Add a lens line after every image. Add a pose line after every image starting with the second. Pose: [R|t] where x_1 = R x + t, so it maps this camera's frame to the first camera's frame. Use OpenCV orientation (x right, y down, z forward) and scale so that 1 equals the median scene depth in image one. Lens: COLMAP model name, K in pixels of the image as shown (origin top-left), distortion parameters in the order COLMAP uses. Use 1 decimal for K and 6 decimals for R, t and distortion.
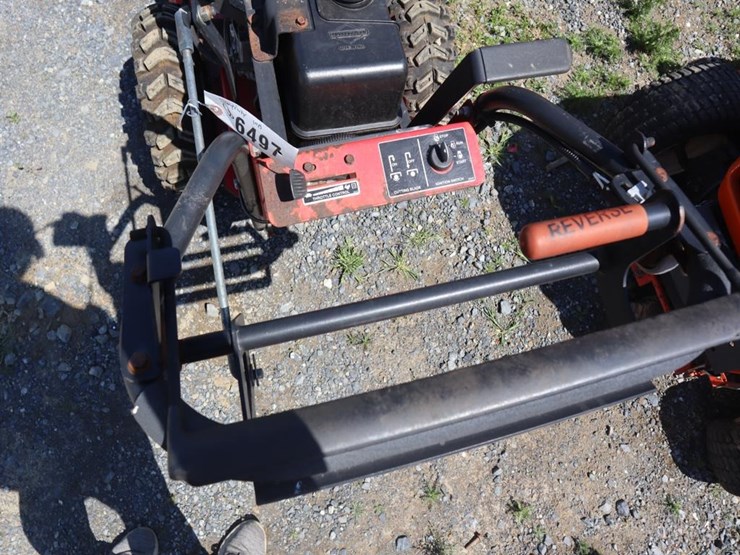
lens RADIAL K [[496.5, 0, 309.6], [0, 496.5, 87.4], [0, 0, 1]] dist [-0.039667, -0.008324]
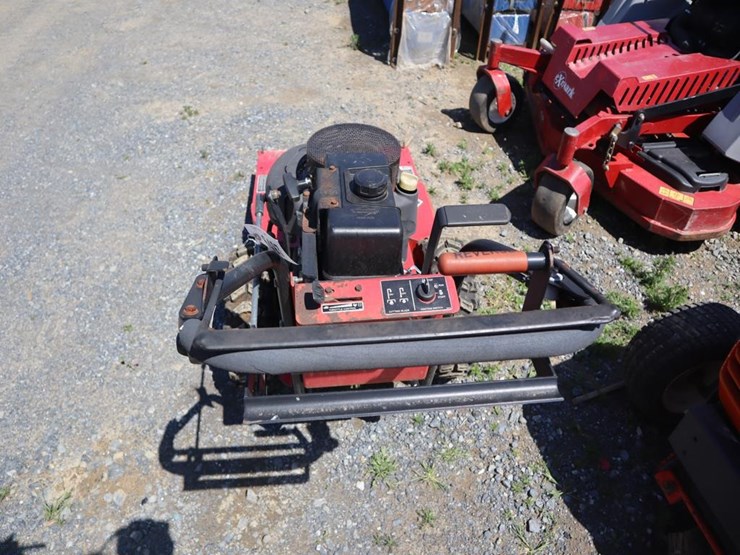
lens RADIAL K [[507.5, 0, 358.6], [0, 507.5, 233.4], [0, 0, 1]] dist [-0.104677, 0.081886]
pose [[0.991724, 0.022524, -0.126396, 0.156963], [-0.077841, 0.888391, -0.452440, 0.398899], [0.102098, 0.458535, 0.882792, -0.204855]]
